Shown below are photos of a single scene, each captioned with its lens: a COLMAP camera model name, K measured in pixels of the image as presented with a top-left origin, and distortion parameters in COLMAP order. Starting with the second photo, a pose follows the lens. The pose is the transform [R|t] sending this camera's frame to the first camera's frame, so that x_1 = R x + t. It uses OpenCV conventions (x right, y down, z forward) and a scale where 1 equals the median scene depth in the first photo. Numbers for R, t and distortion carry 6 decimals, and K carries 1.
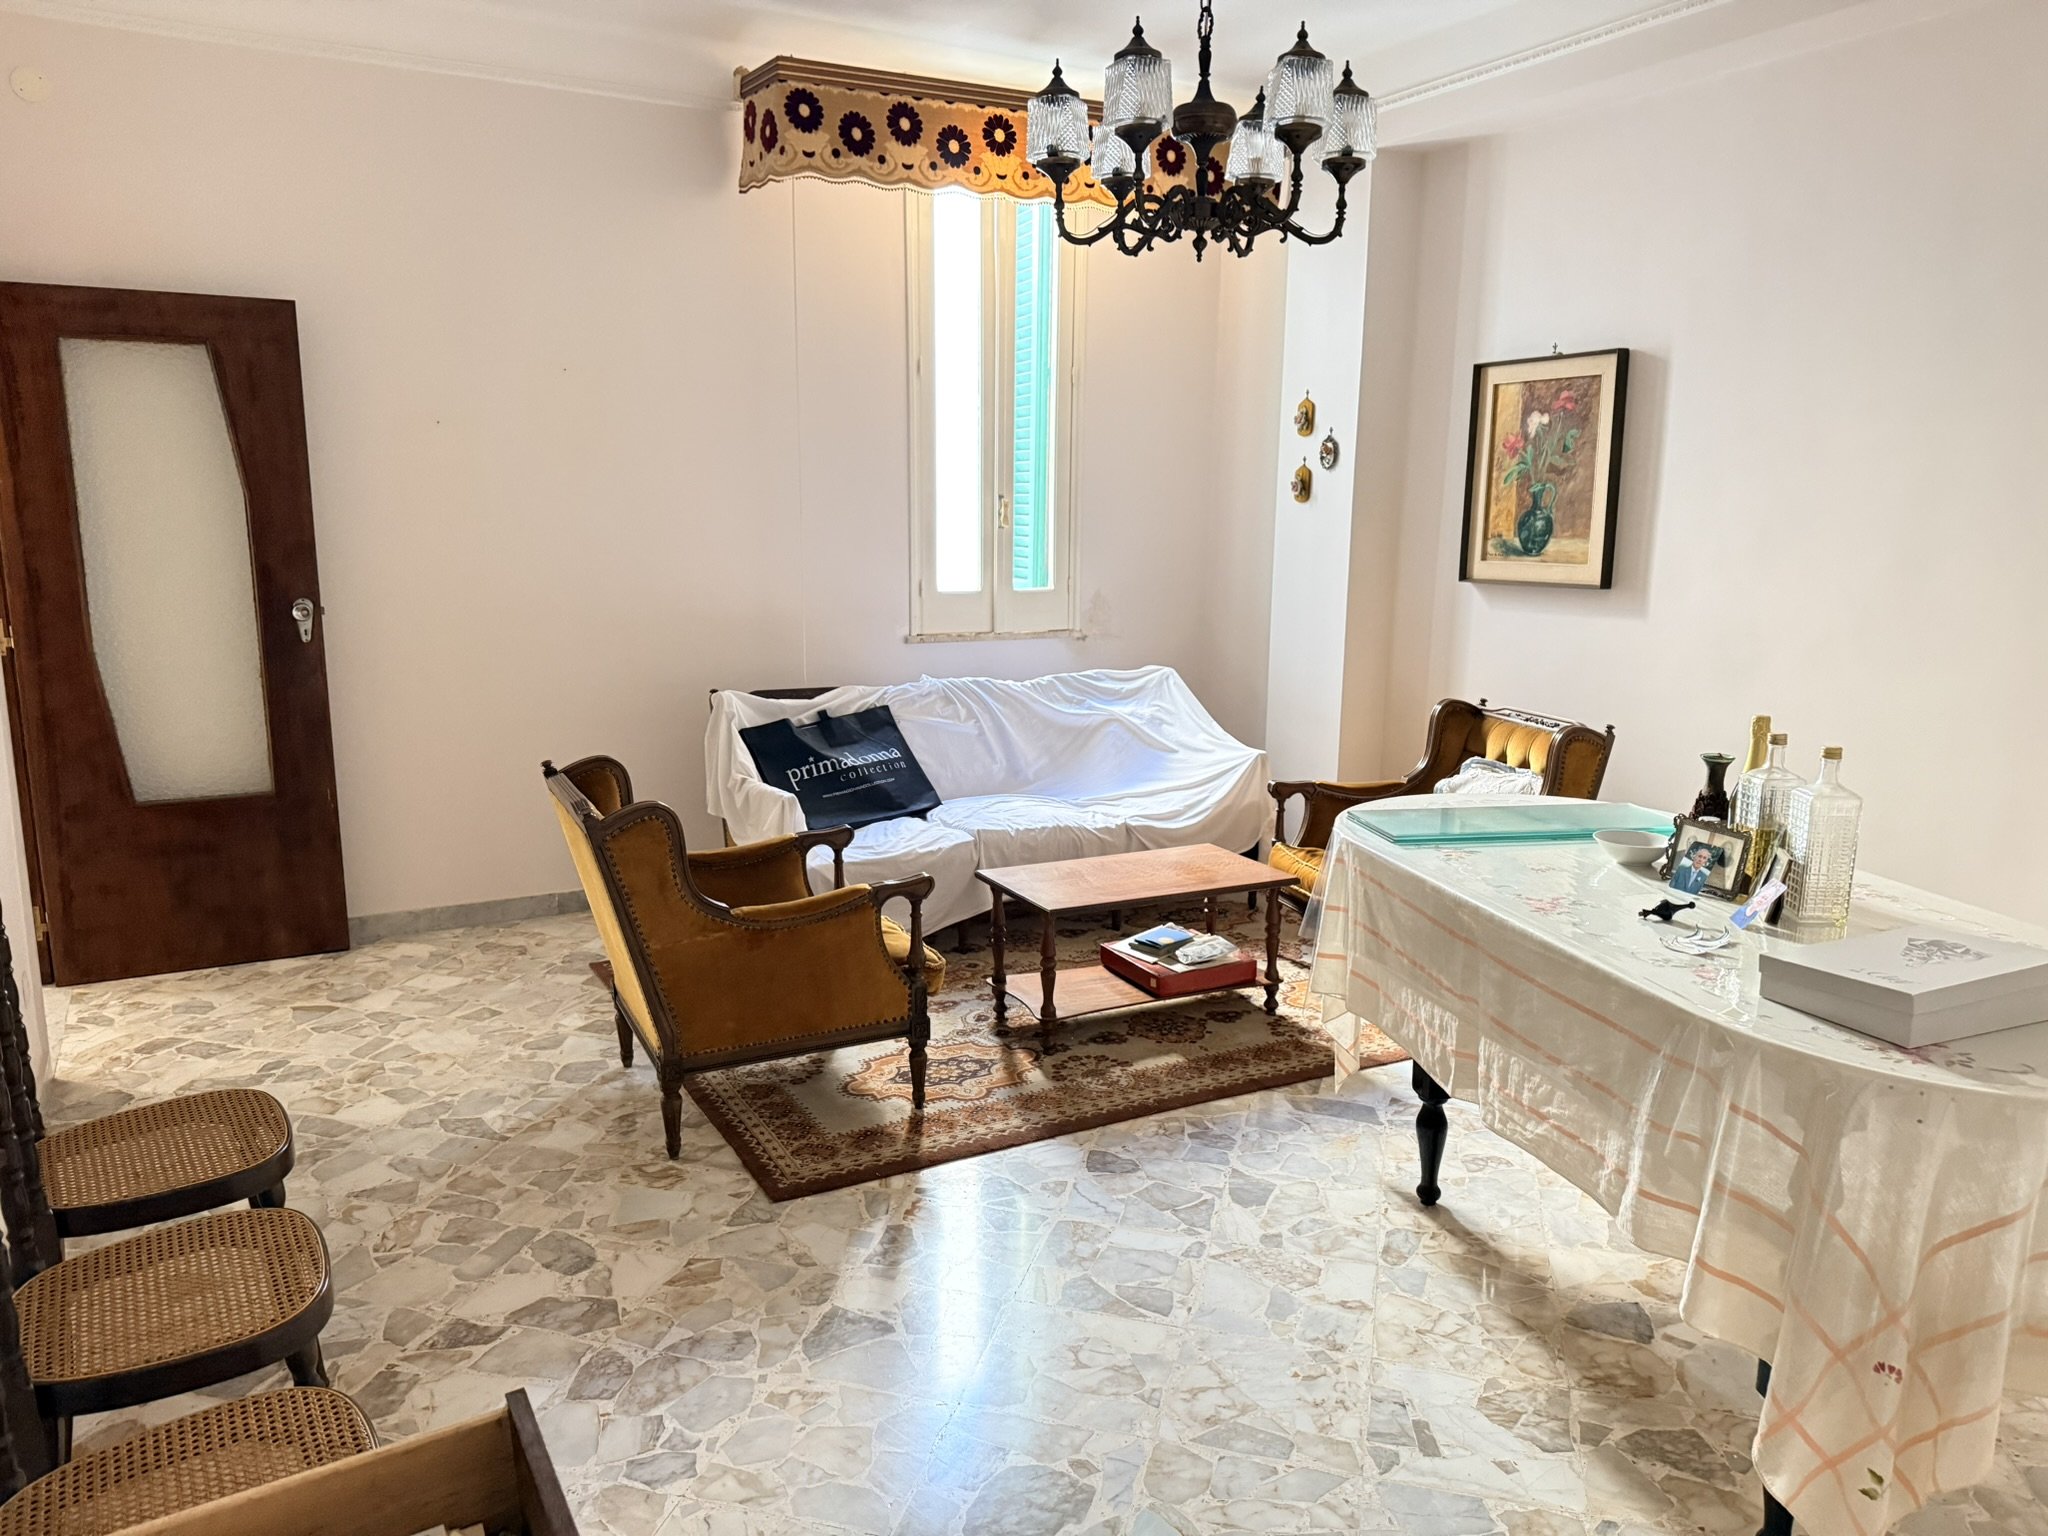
lens RADIAL K [[1432.4, 0, 1038.4], [0, 1432.4, 767.0], [0, 0, 1]] dist [0.050297, -0.041891]
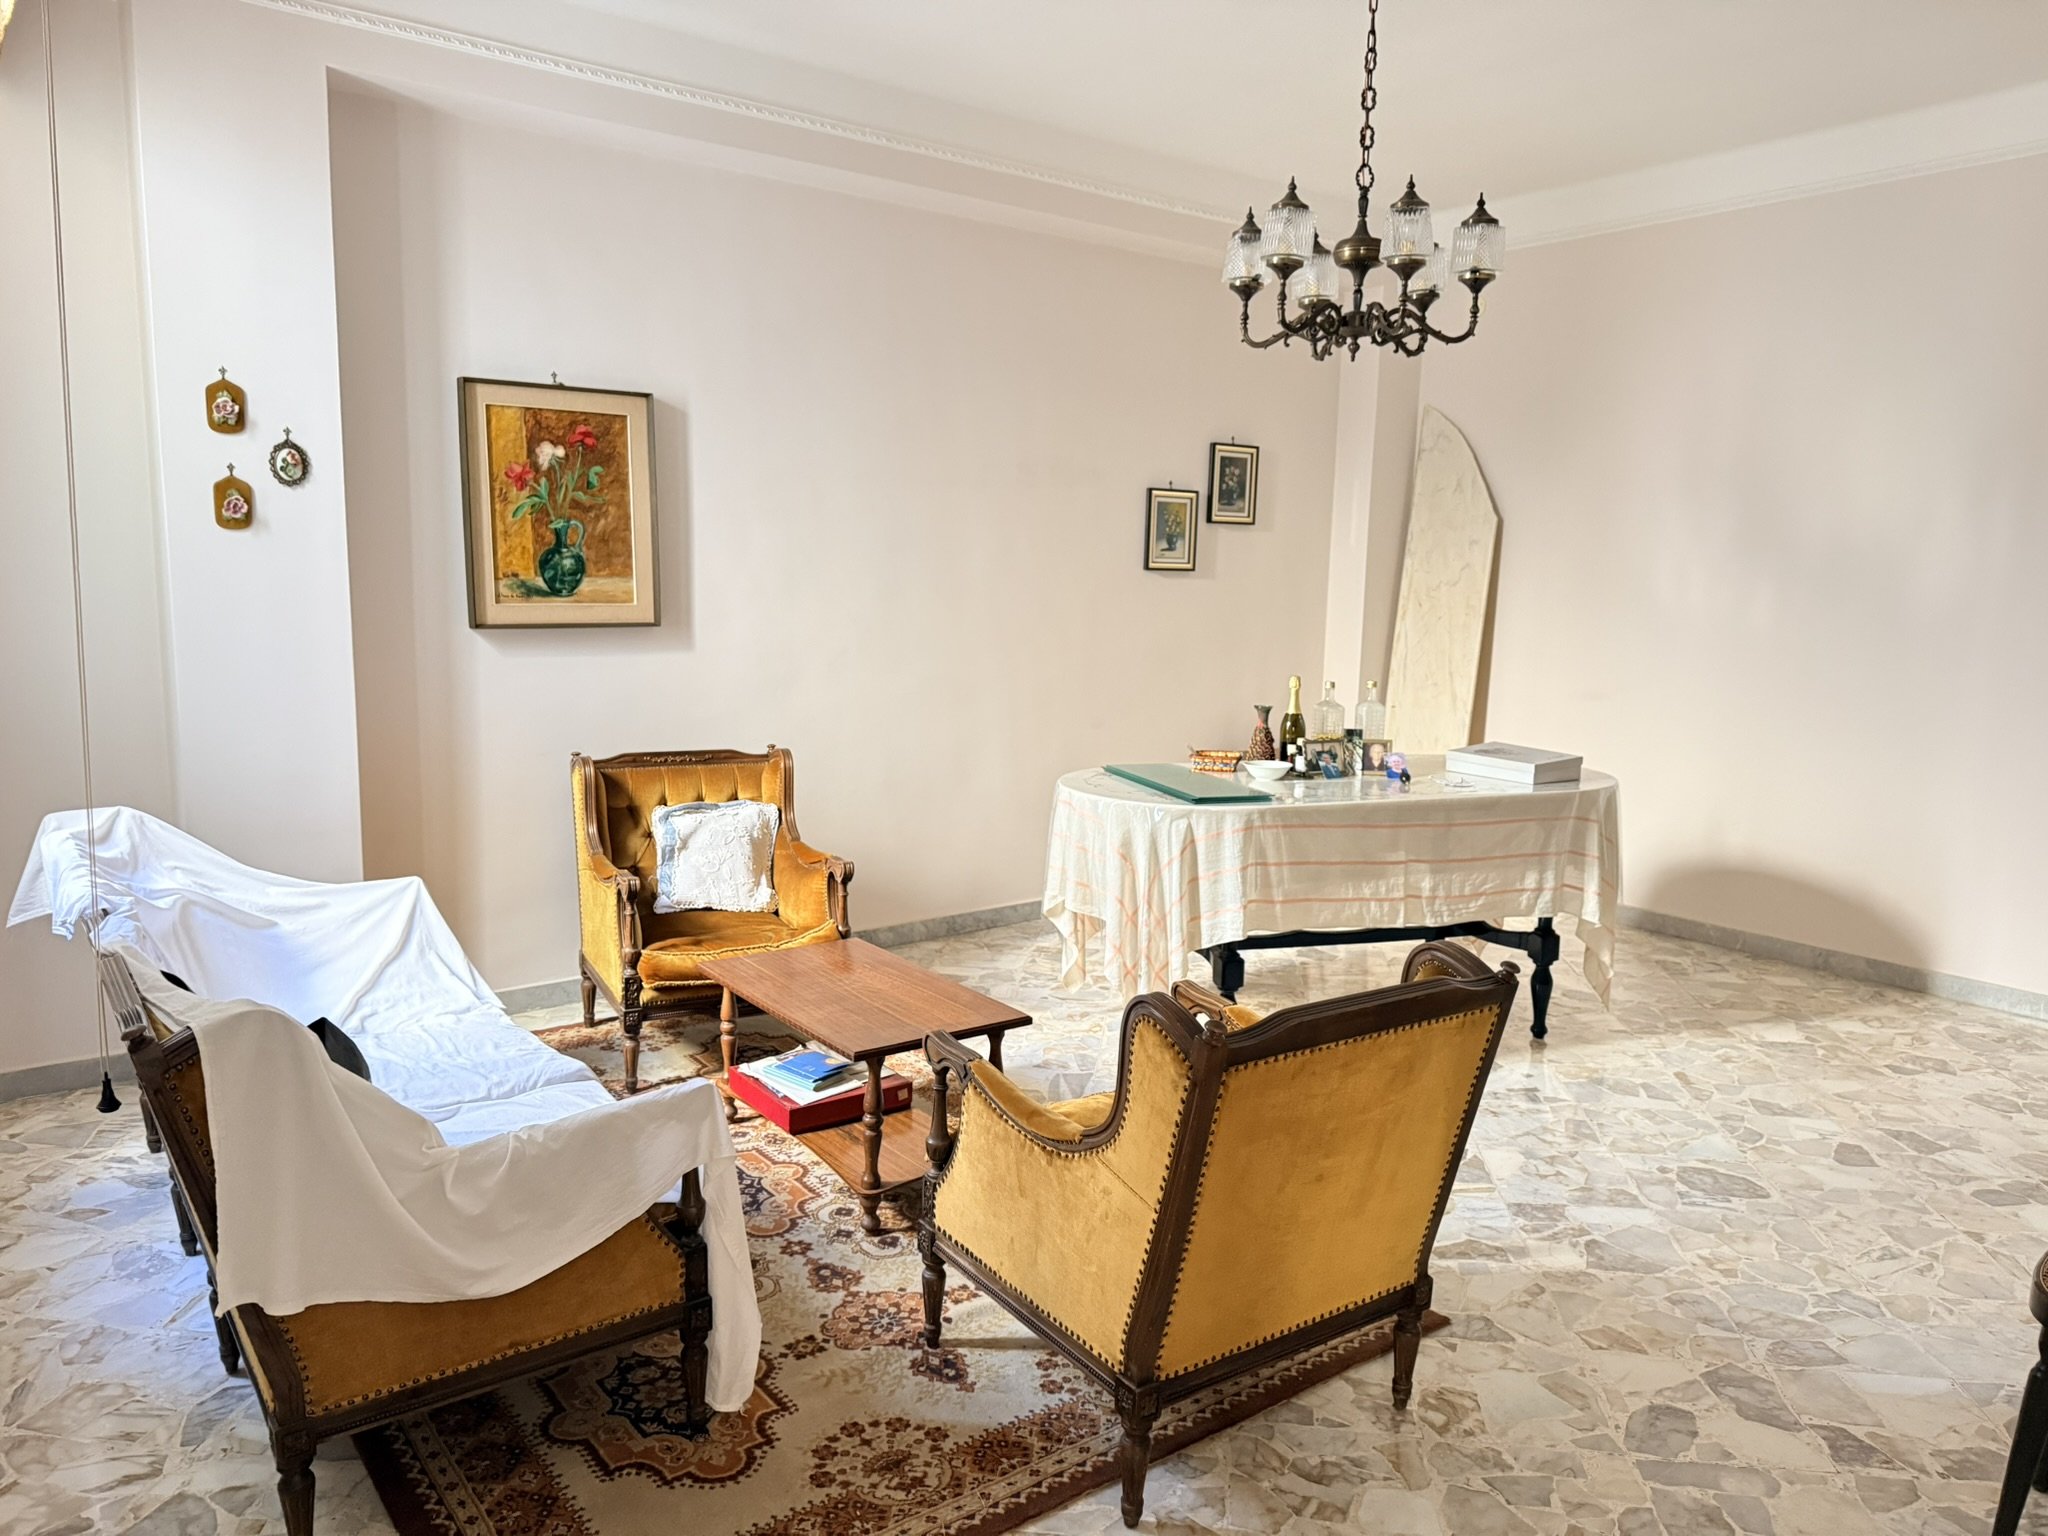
lens RADIAL K [[1432.4, 0, 1030.1], [0, 1432.4, 760.2], [0, 0, 1]] dist [0.050297, -0.041891]
pose [[-0.137448, -0.144776, 0.979871, -0.639016], [0.161933, 0.972666, 0.166426, -0.151559], [-0.977183, 0.181549, -0.110247, 0.836535]]
